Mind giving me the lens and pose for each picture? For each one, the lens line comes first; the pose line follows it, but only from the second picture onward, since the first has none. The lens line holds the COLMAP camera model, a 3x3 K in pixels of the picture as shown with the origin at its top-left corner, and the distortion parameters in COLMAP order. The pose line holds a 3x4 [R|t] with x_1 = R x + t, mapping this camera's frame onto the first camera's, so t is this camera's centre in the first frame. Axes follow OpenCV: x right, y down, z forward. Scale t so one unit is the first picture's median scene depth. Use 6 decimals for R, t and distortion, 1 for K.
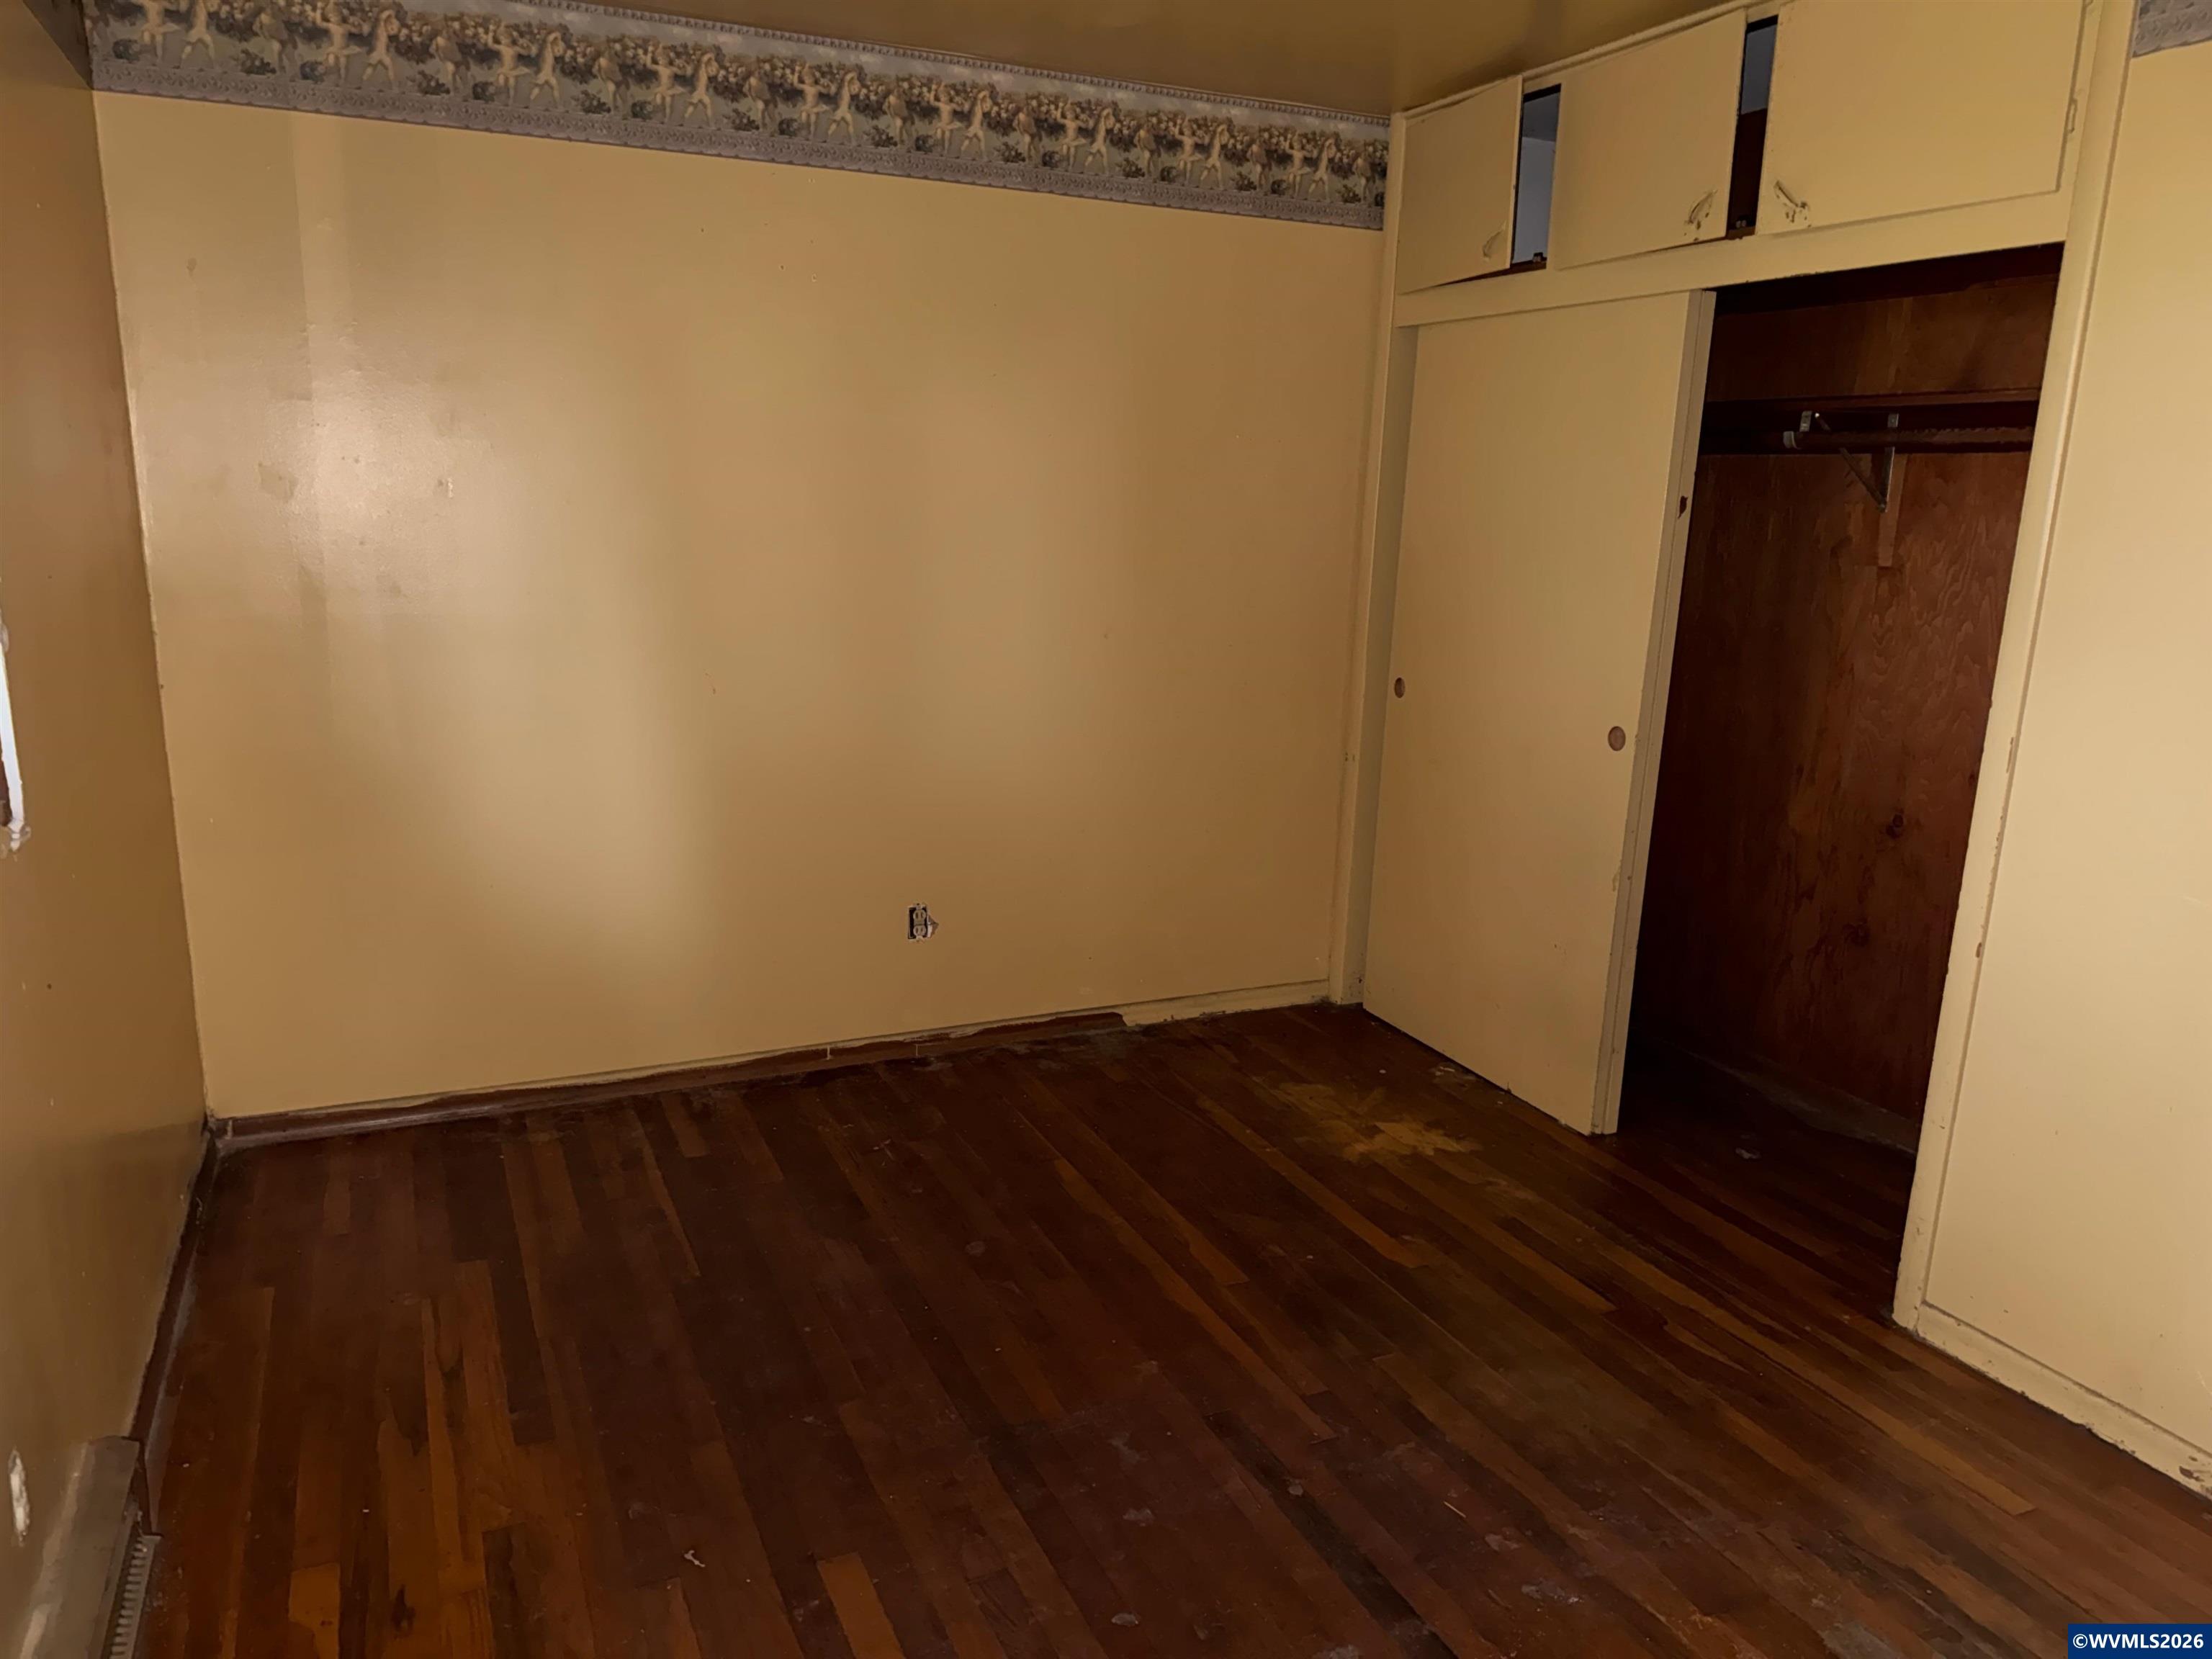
lens RADIAL K [[1560.3, 0, 1089.0], [0, 1560.3, 841.8], [0, 0, 1]] dist [0.108048, -0.160377]
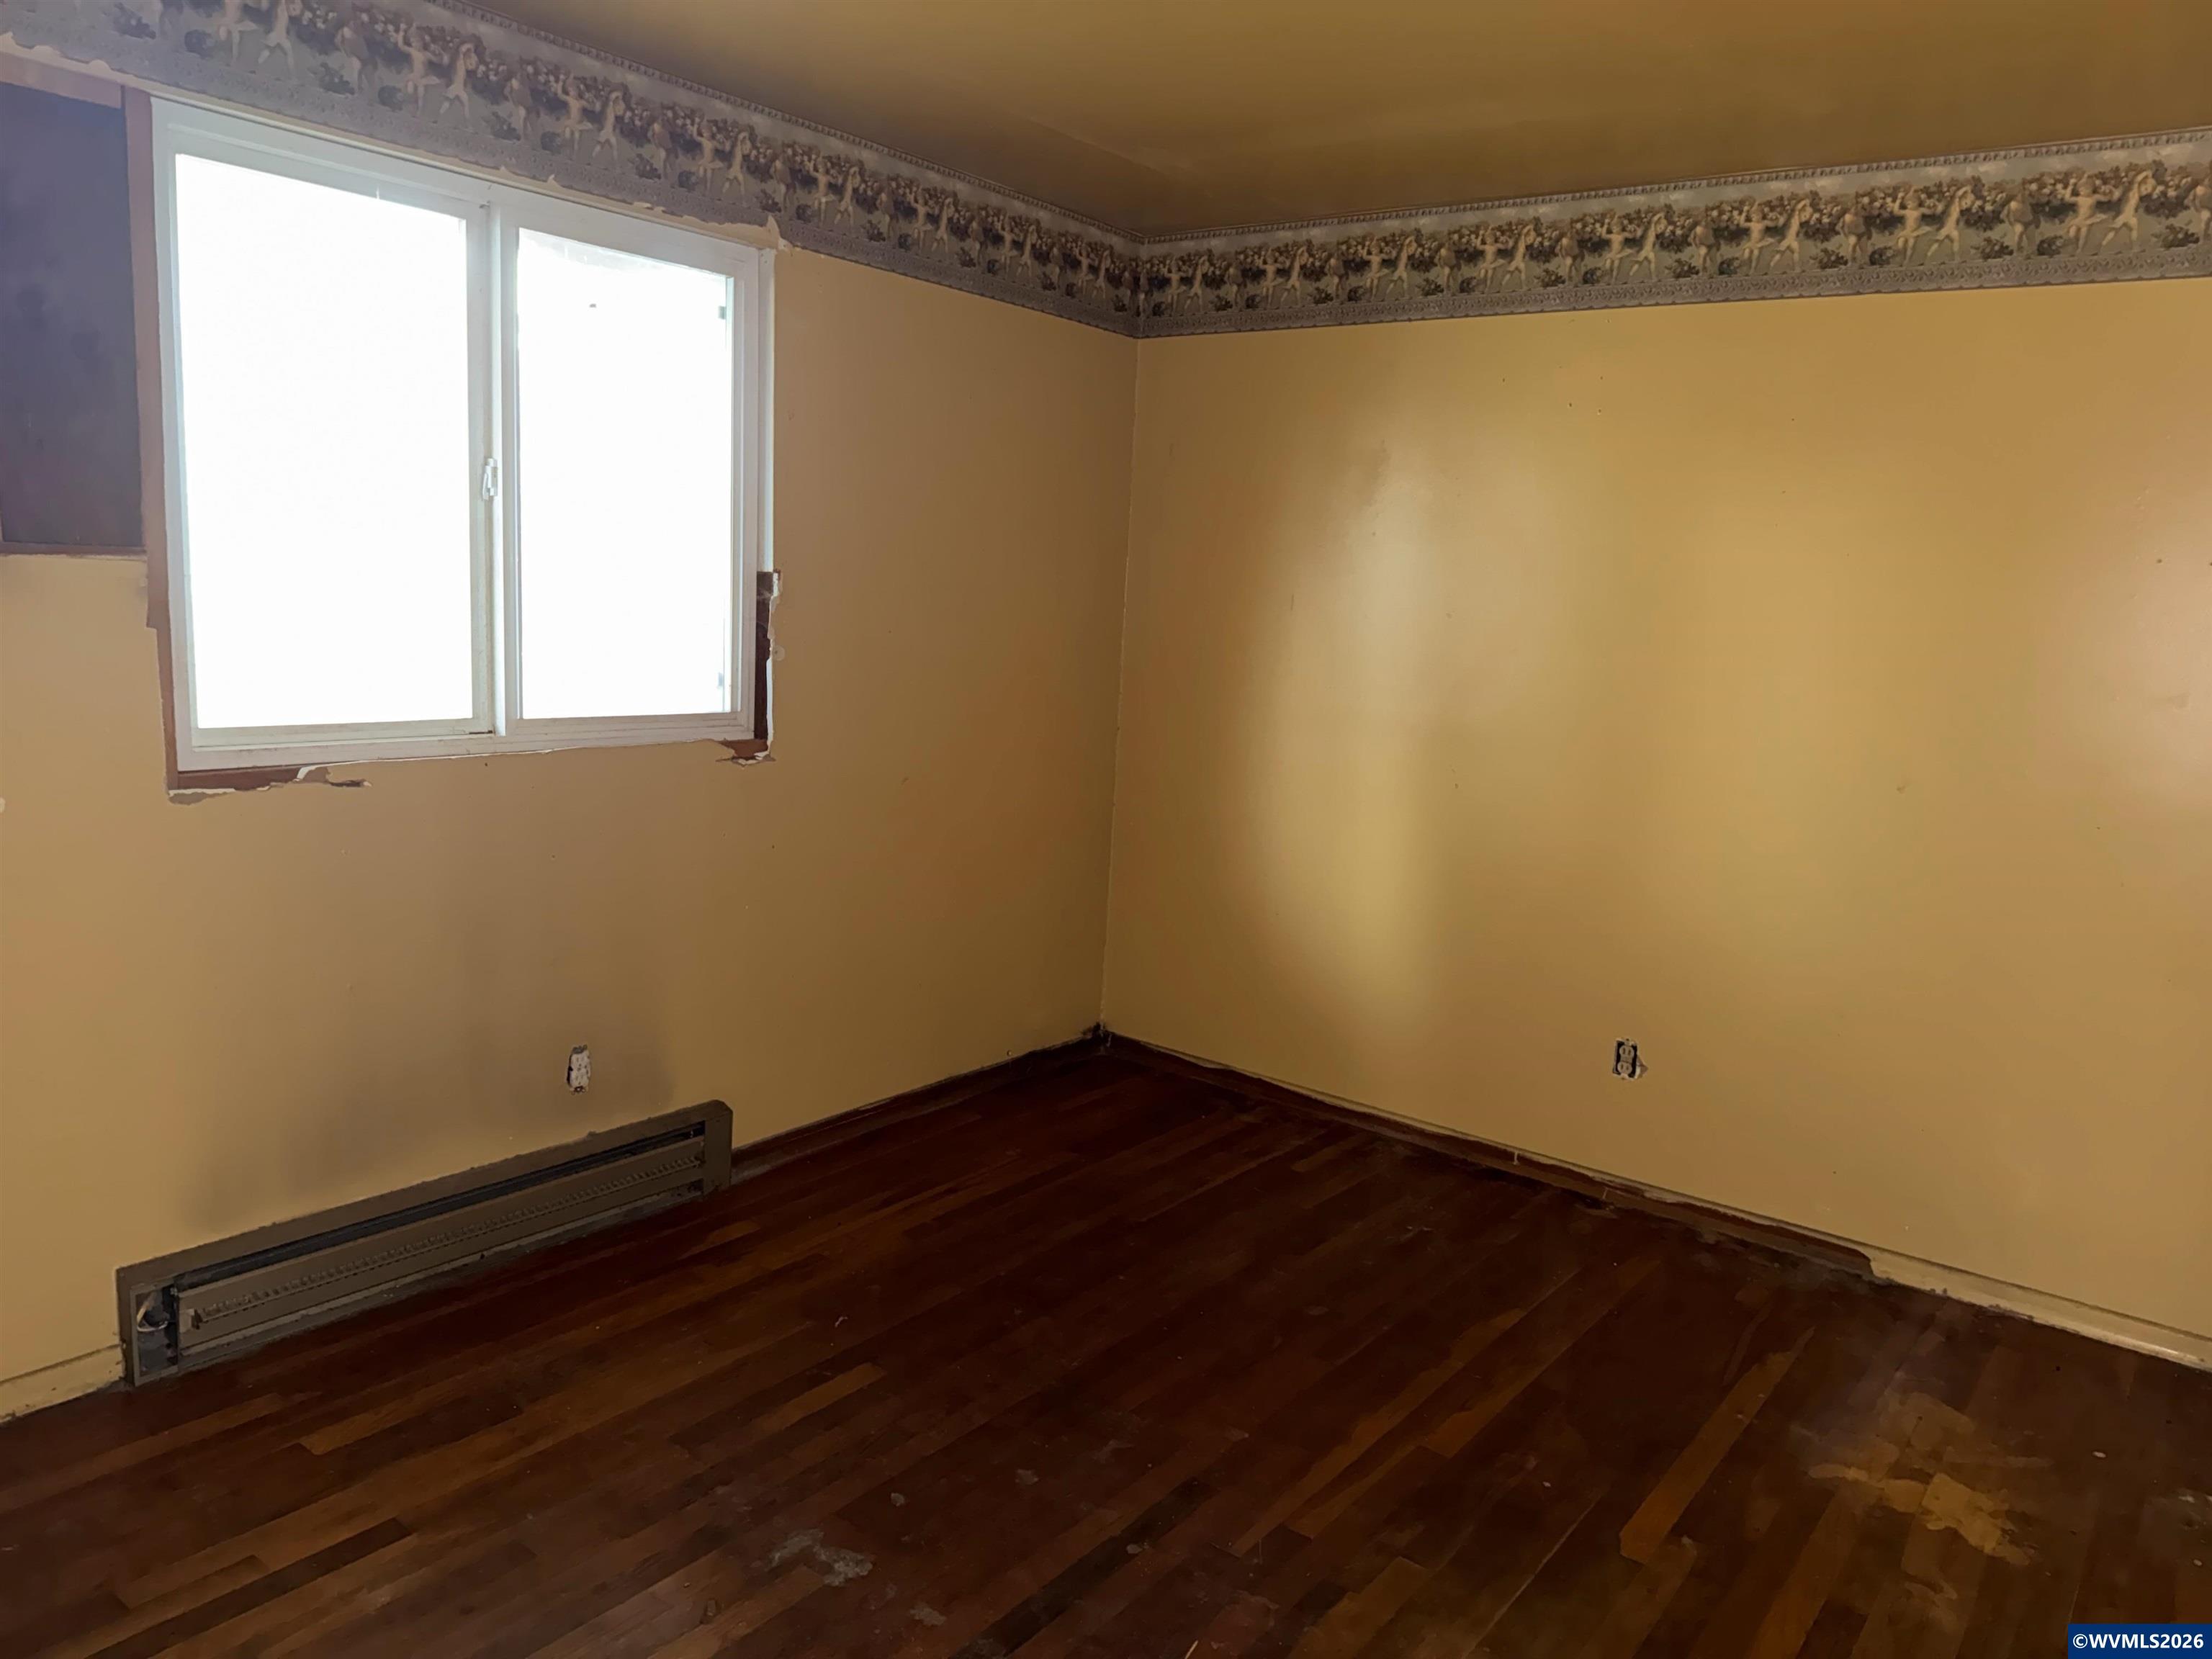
lens RADIAL K [[1554.5, 0, 1109.6], [0, 1554.5, 824.2], [0, 0, 1]] dist [0.103790, -0.126944]
pose [[0.472928, 0.138793, -0.870101, 0.622056], [-0.239722, 0.970532, 0.024517, -0.039353], [0.847863, 0.196988, 0.492264, 0.267166]]
